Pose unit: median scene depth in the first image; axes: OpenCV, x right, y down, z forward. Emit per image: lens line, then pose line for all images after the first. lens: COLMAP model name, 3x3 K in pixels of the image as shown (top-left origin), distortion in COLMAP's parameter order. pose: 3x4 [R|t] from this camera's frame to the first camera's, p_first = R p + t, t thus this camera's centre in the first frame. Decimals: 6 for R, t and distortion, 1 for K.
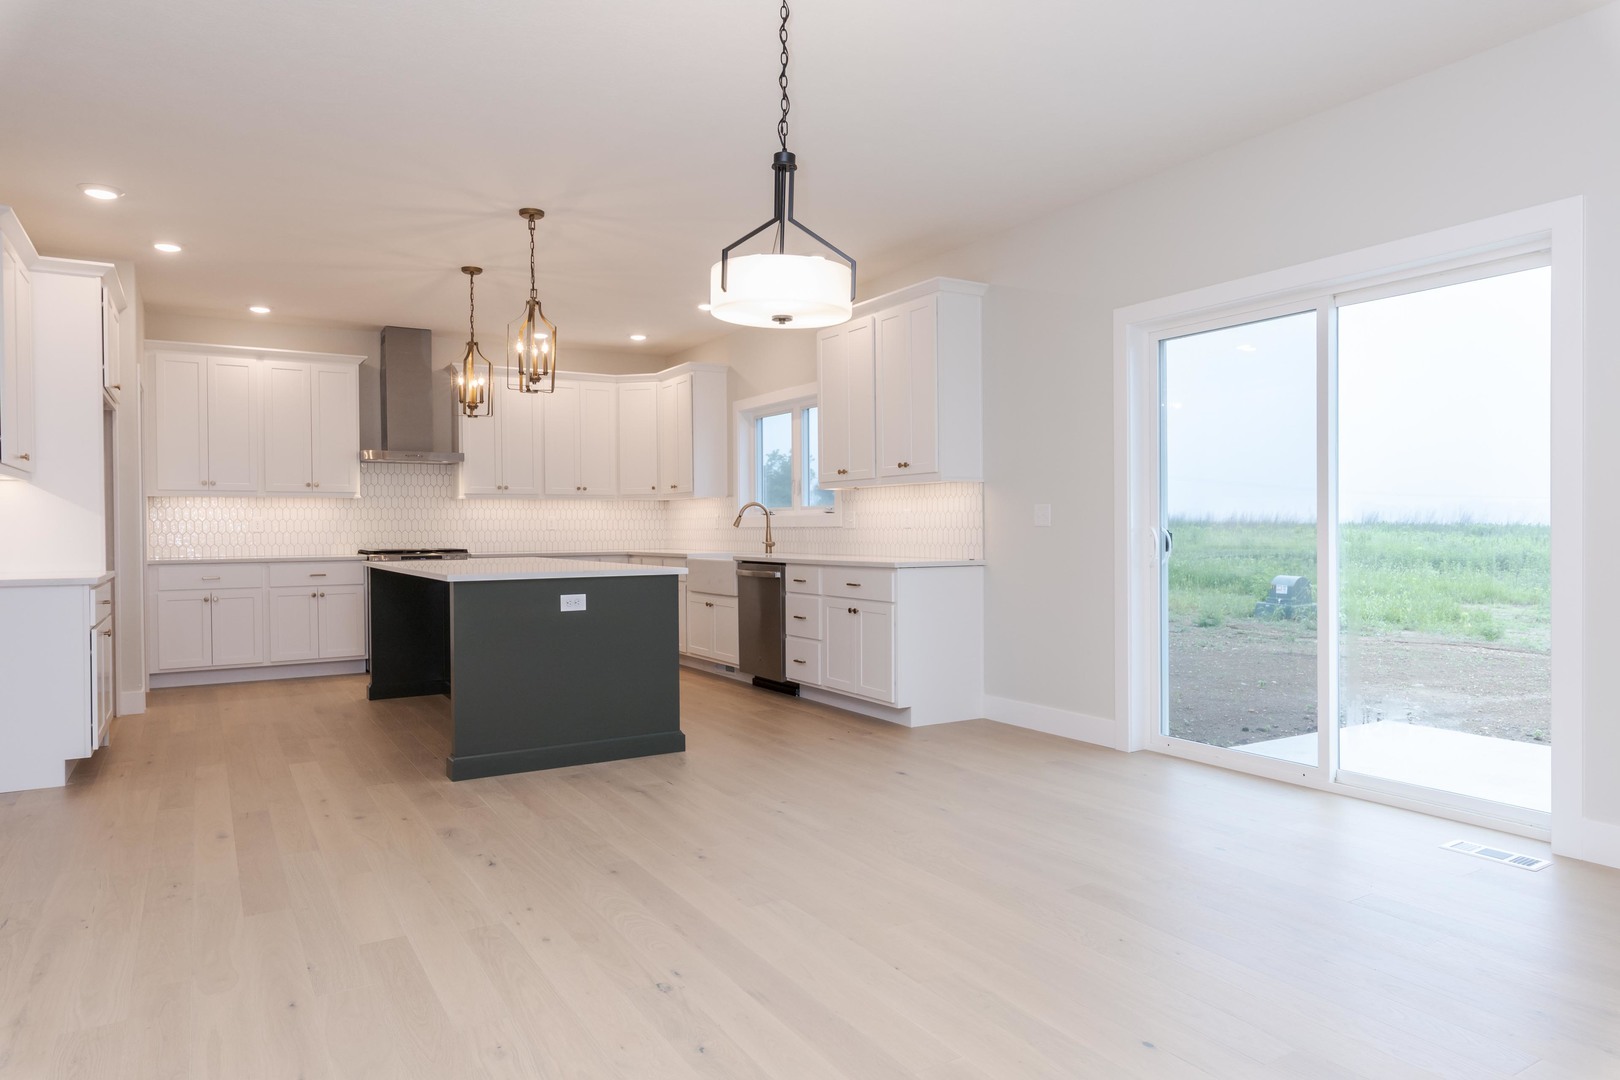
lens RADIAL K [[1016.1, 0, 753.6], [0, 1016.1, 532.6], [0, 0, 1]] dist [0.004971, -0.001769]
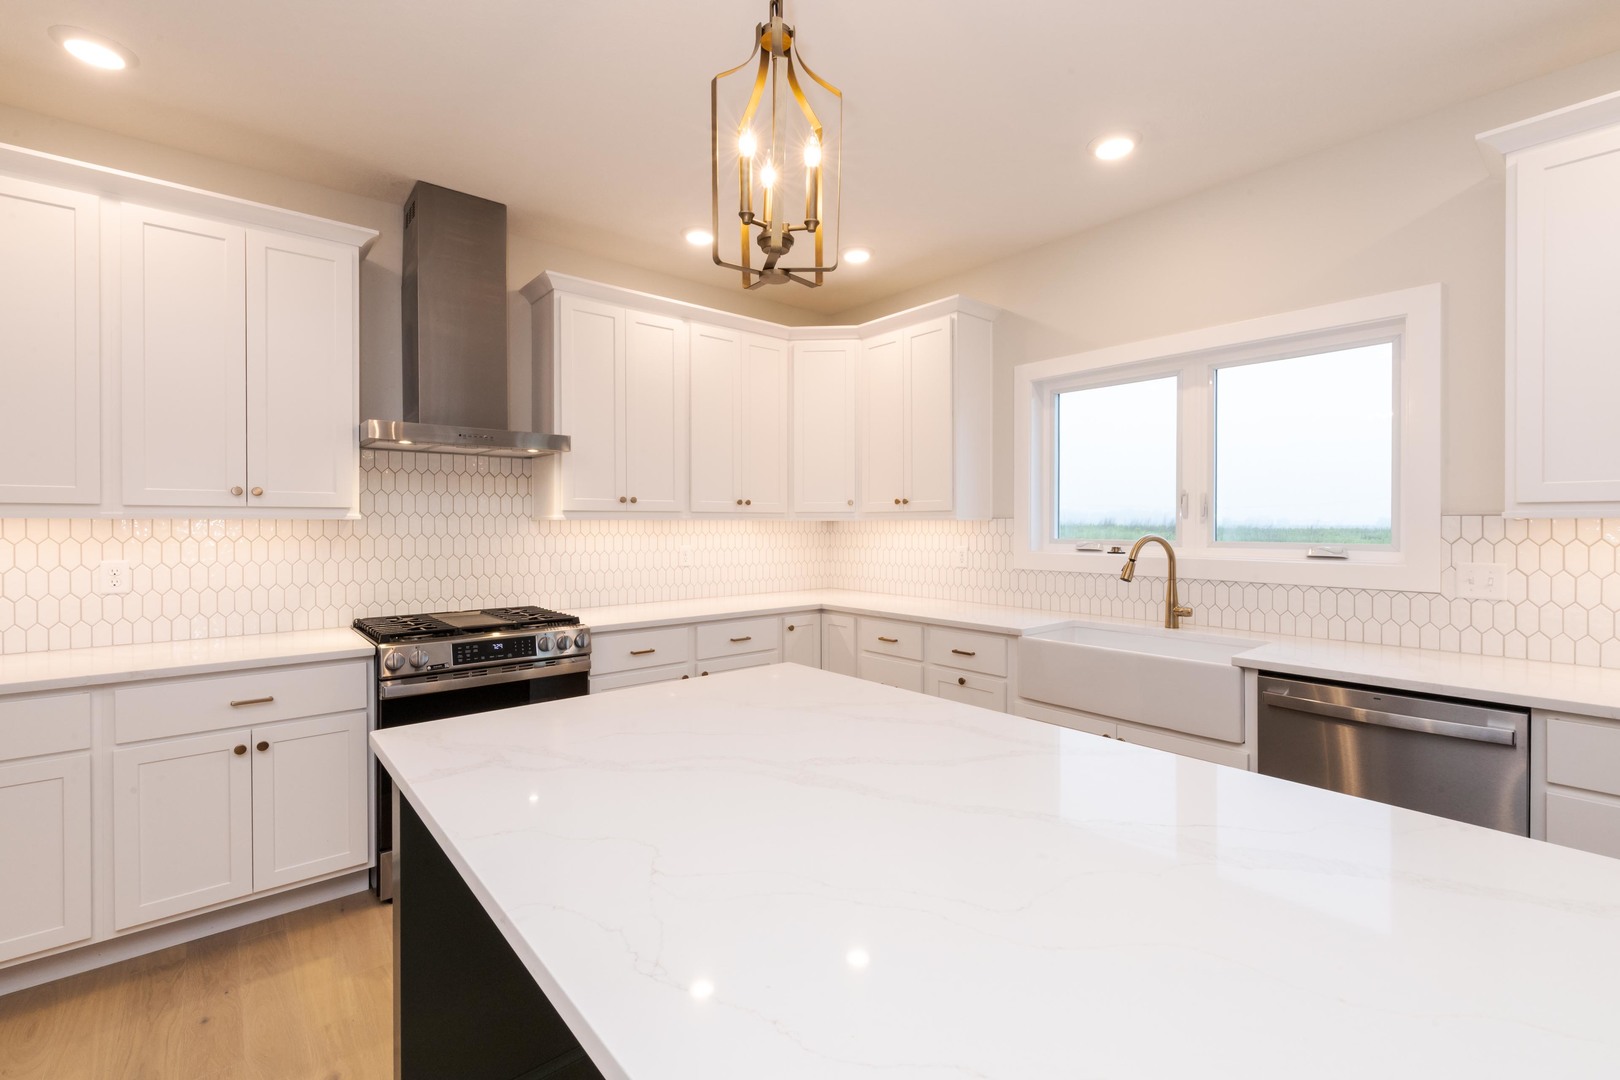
lens RADIAL K [[700.3, 0, 772.8], [0, 700.3, 518.4], [0, 0, 1]] dist [0.005506, -0.000932]
pose [[0.985434, 0.006495, 0.169934, -0.277406], [-0.004289, 0.999902, -0.013345, -0.034609], [-0.170004, 0.012422, 0.985365, 0.707579]]
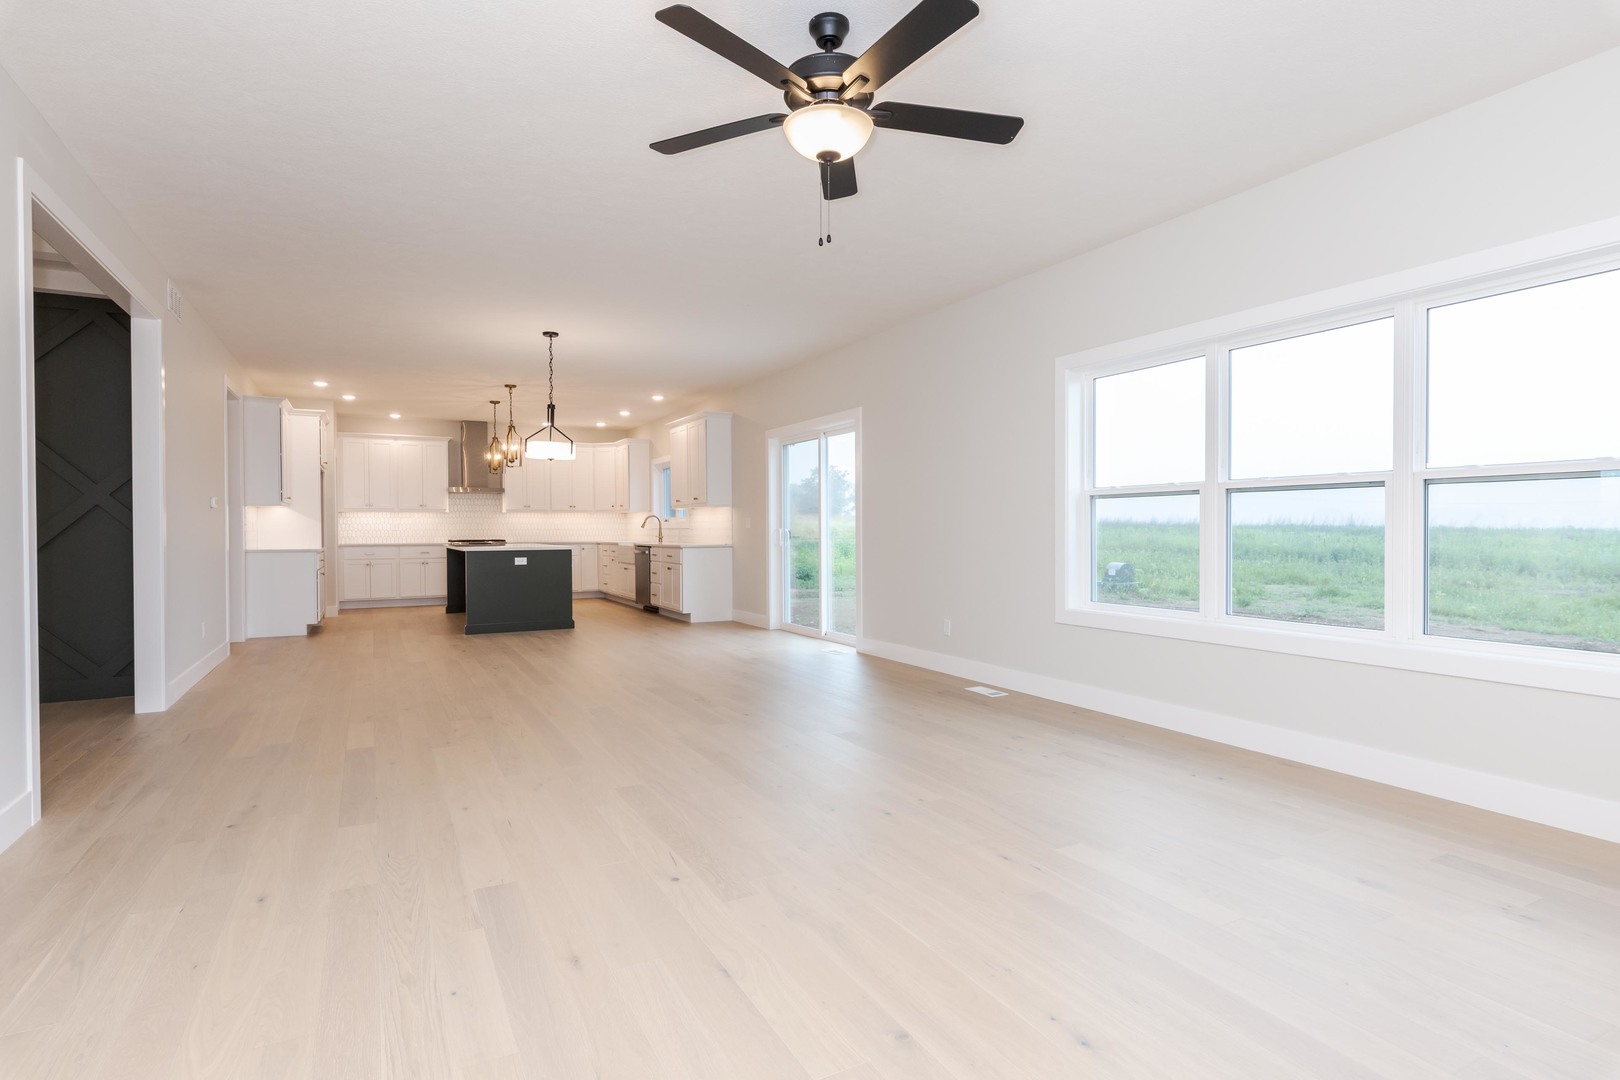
lens RADIAL K [[821.8, 0, 796.3], [0, 821.8, 532.2], [0, 0, 1]] dist [-0.011067, 0.000318]
pose [[0.999773, 0.002927, -0.021111, 0.321107], [-0.002906, 0.999995, 0.001005, -0.000408], [0.021114, -0.000943, 0.999777, -0.560601]]
